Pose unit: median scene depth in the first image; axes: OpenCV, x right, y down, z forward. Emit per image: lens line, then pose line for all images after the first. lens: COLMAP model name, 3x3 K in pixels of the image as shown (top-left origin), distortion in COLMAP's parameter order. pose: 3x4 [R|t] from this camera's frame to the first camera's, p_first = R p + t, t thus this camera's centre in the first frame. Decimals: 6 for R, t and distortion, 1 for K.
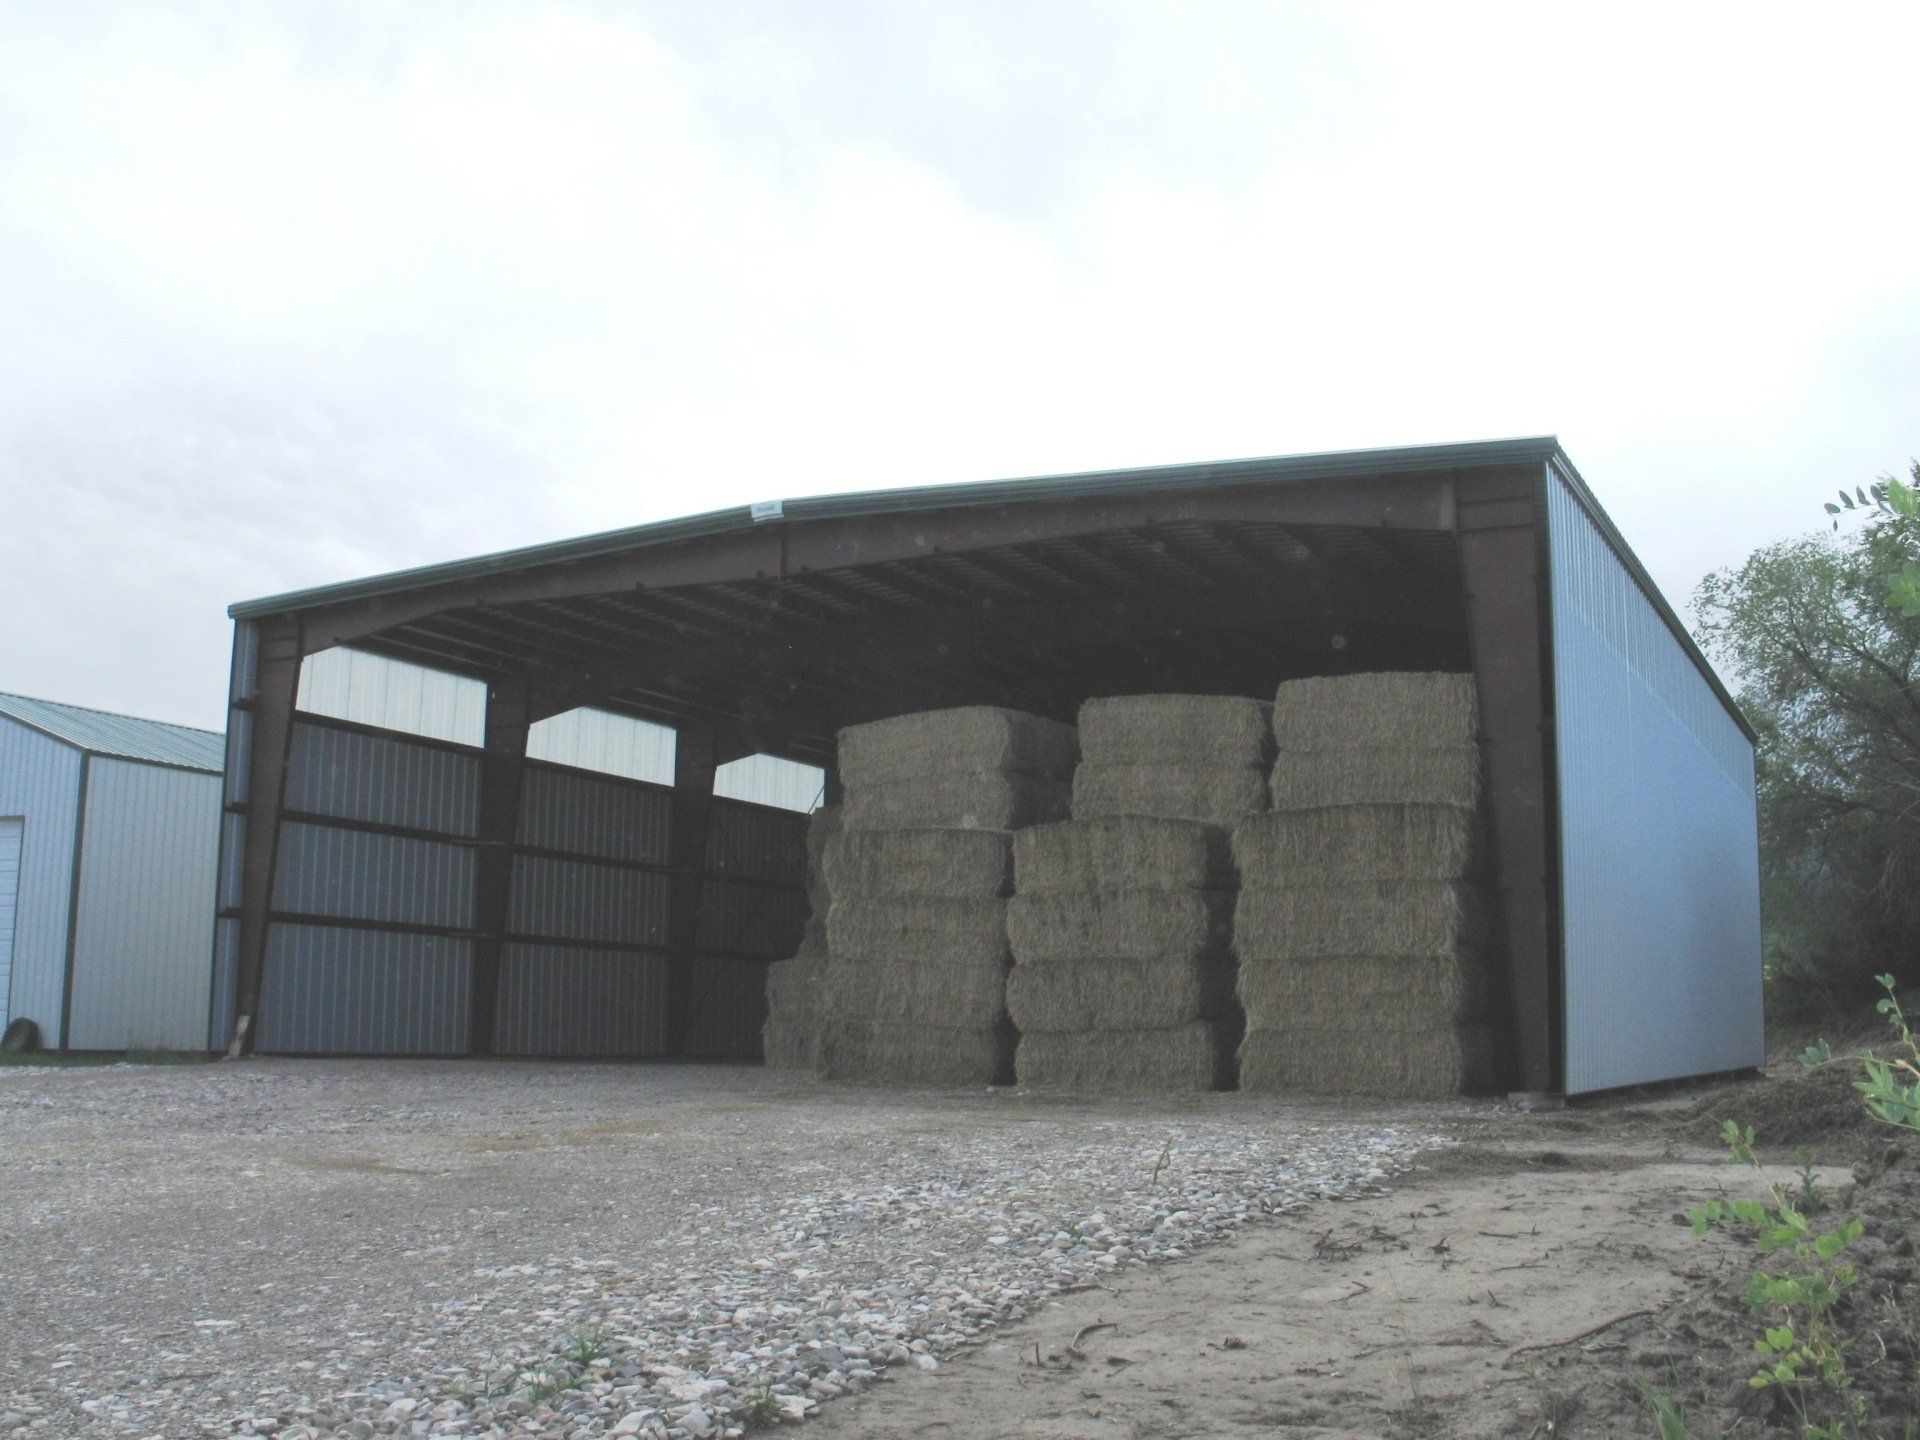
lens RADIAL K [[1979.3, 0, 960.0], [0, 1979.3, 720.0], [0, 0, 1]] dist [-0.136806, 0.007741]
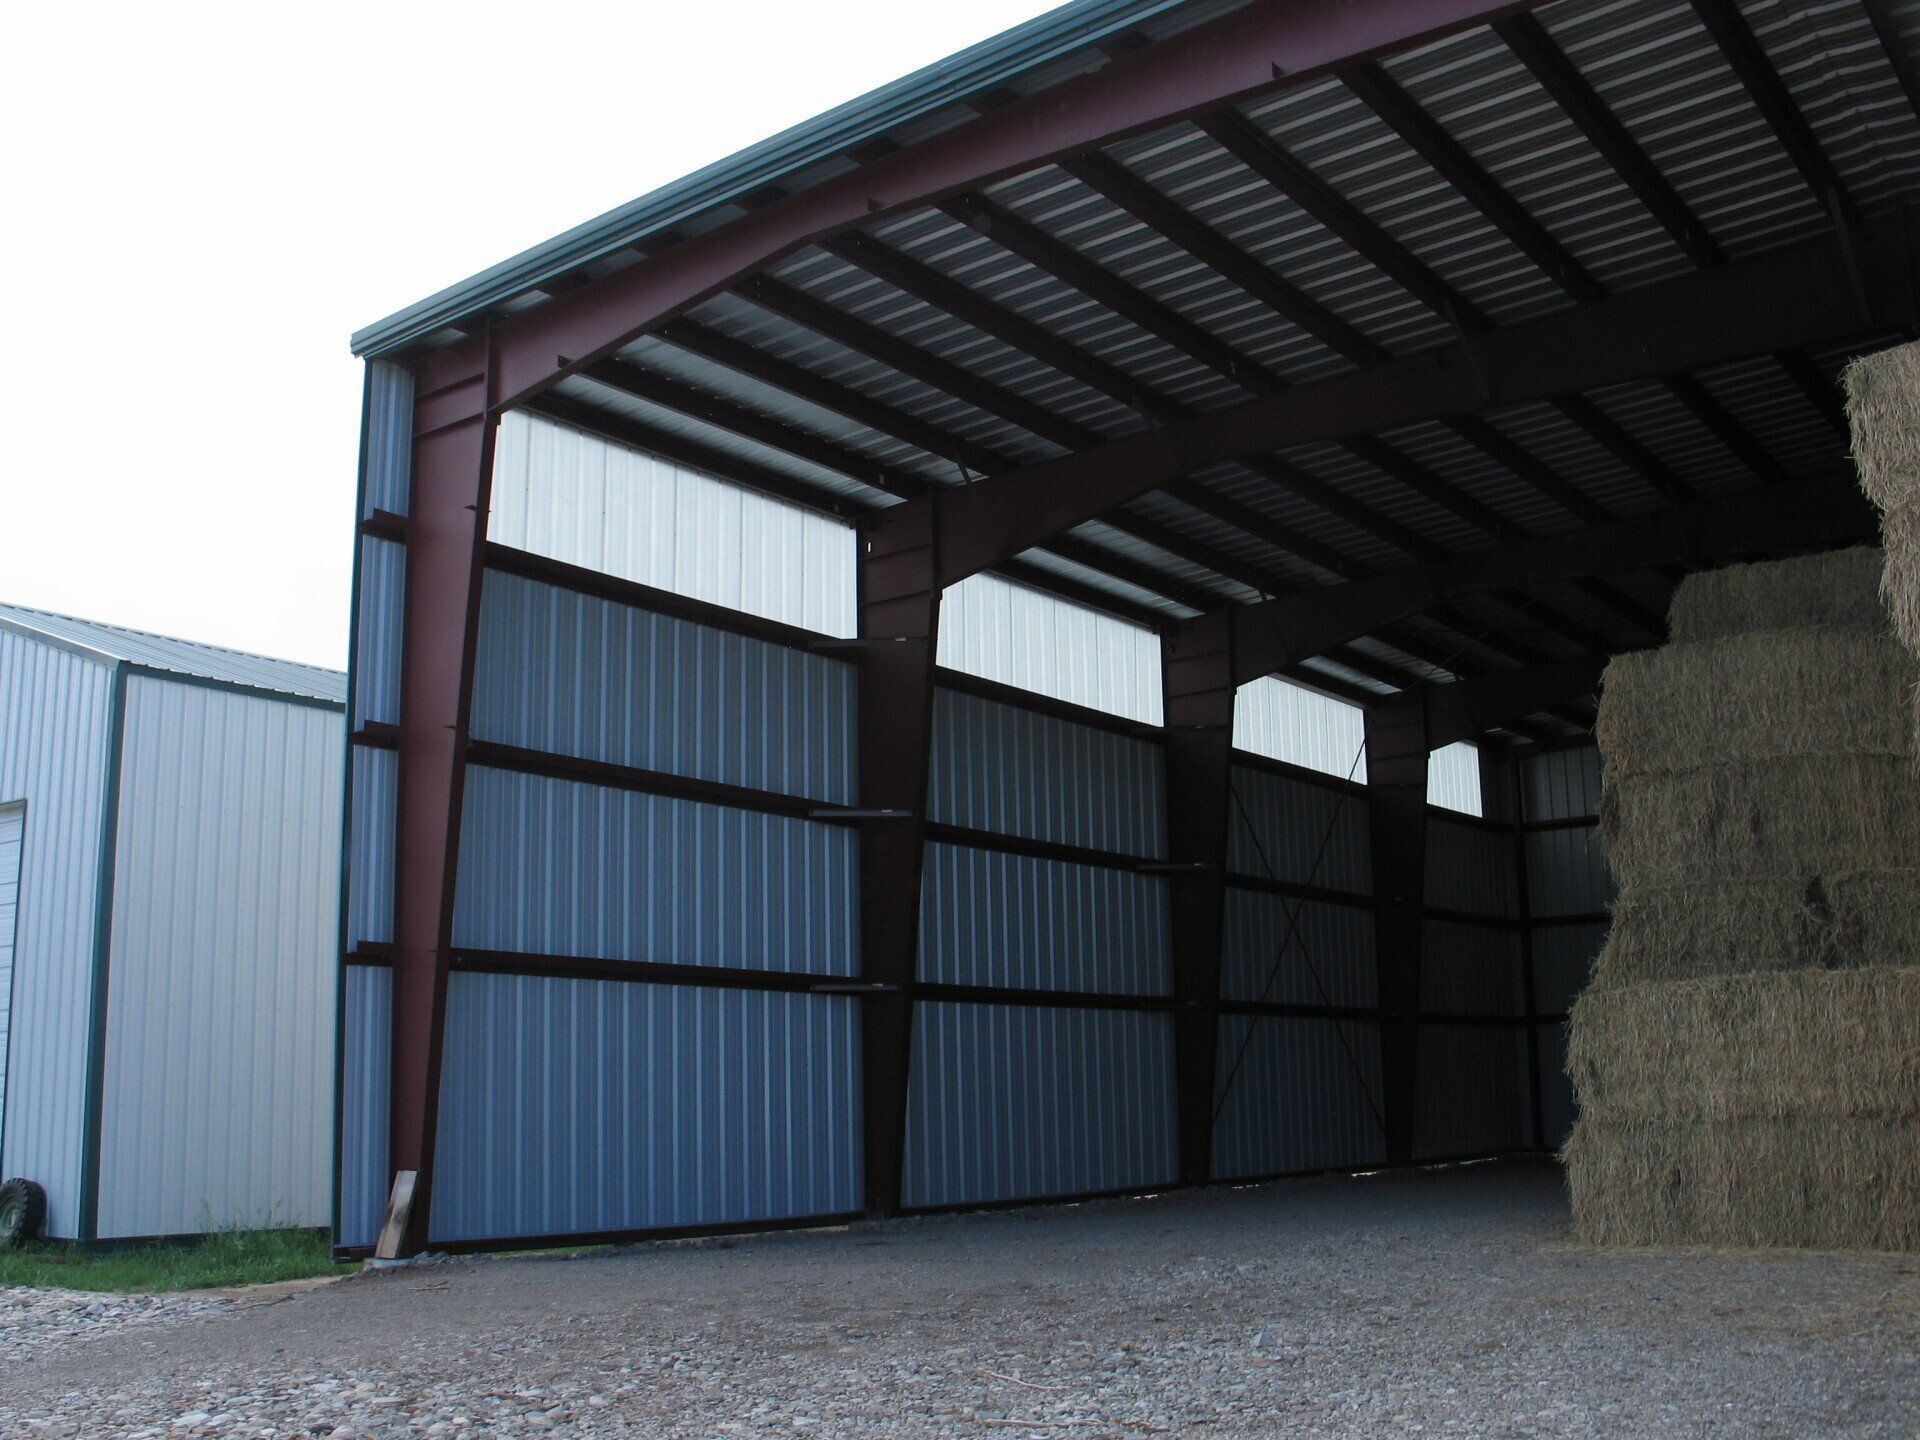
lens RADIAL K [[1951.3, 0, 959.4], [0, 1951.3, 693.1], [0, 0, 1]] dist [-0.255605, 0.333521]
pose [[0.987791, -0.066058, -0.141083, -0.155876], [0.058583, 0.996683, -0.056495, 0.067300], [0.144347, 0.047541, 0.988384, 0.530369]]
